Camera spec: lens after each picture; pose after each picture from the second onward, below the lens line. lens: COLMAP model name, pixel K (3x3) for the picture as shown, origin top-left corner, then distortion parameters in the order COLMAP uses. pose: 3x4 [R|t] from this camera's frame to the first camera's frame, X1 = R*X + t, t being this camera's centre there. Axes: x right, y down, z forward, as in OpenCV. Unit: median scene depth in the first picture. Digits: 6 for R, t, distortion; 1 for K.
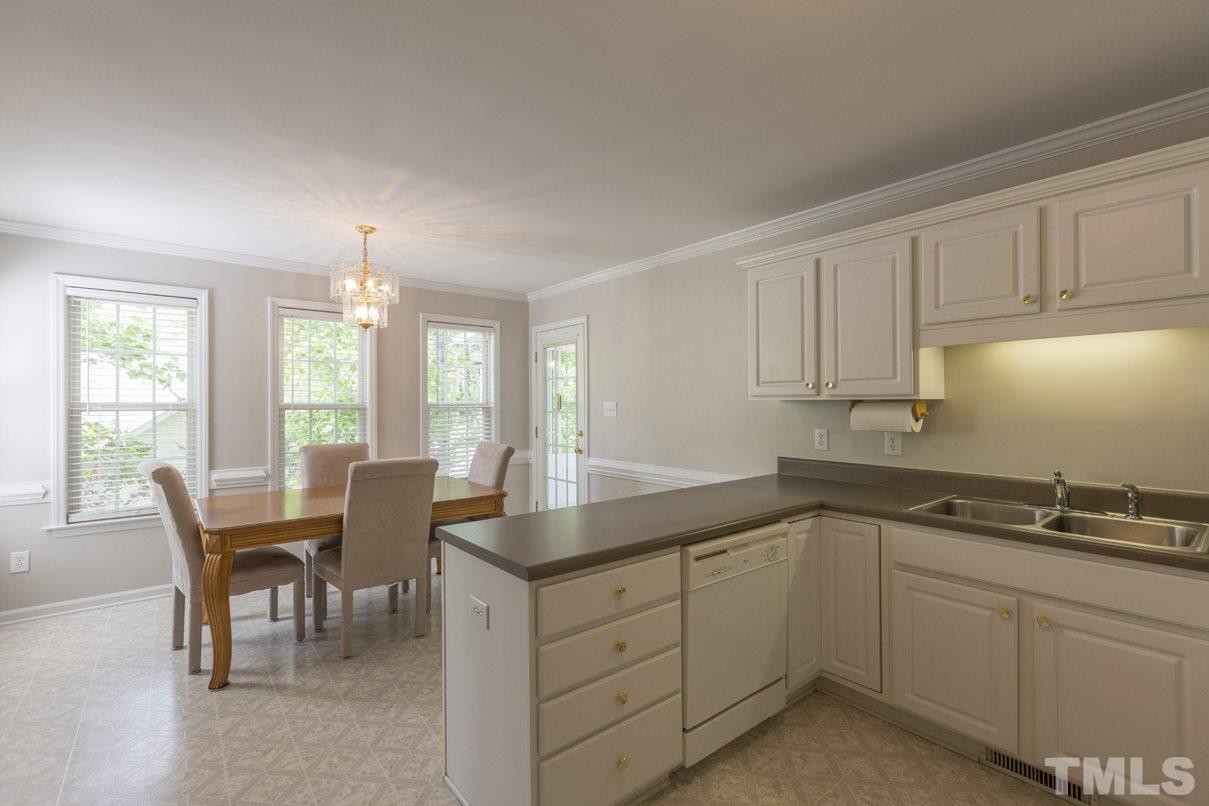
lens RADIAL K [[536.7, 0, 610.3], [0, 536.7, 398.8], [0, 0, 1]] dist [0.000331, 0.000389]
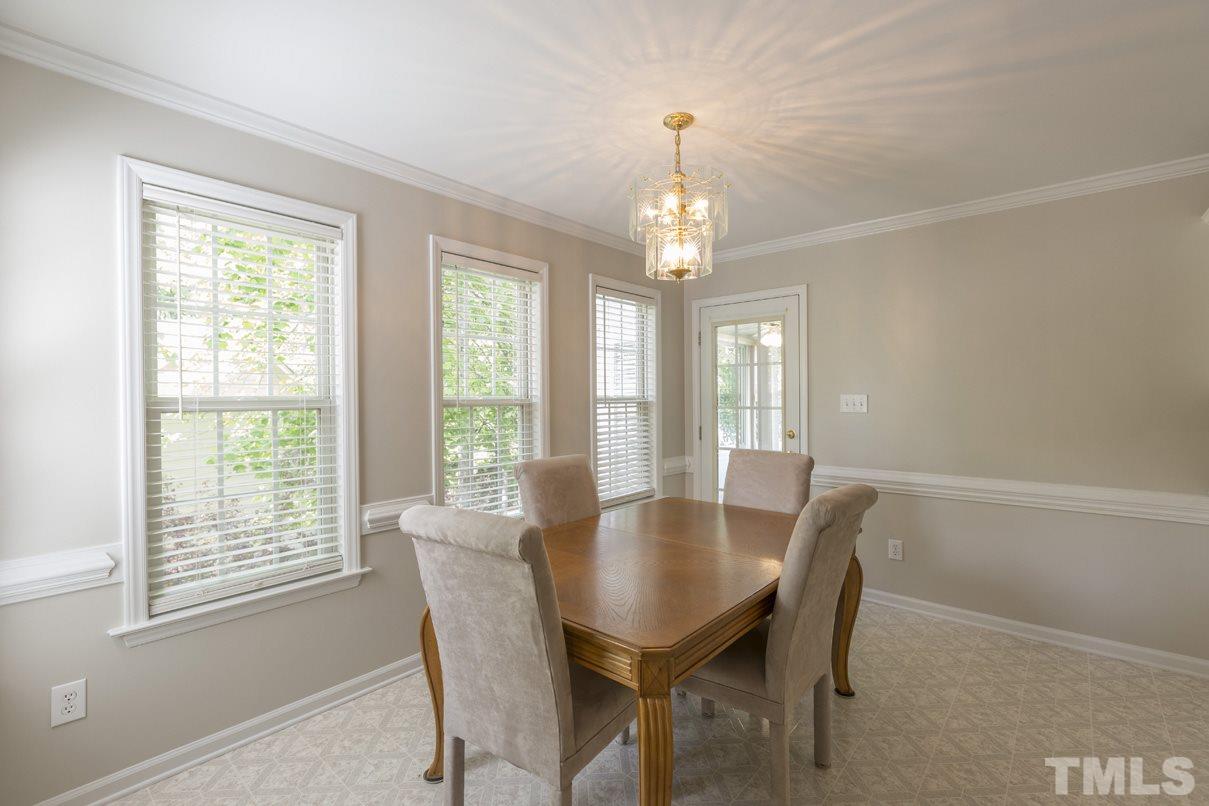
lens RADIAL K [[539.6, 0, 601.8], [0, 539.6, 398.1], [0, 0, 1]] dist [0.023344, -0.009880]
pose [[0.985562, -0.006135, 0.169205, -0.605129], [0.005419, 0.999974, 0.004696, 0.008100], [-0.169230, -0.003712, 0.985570, 0.349979]]
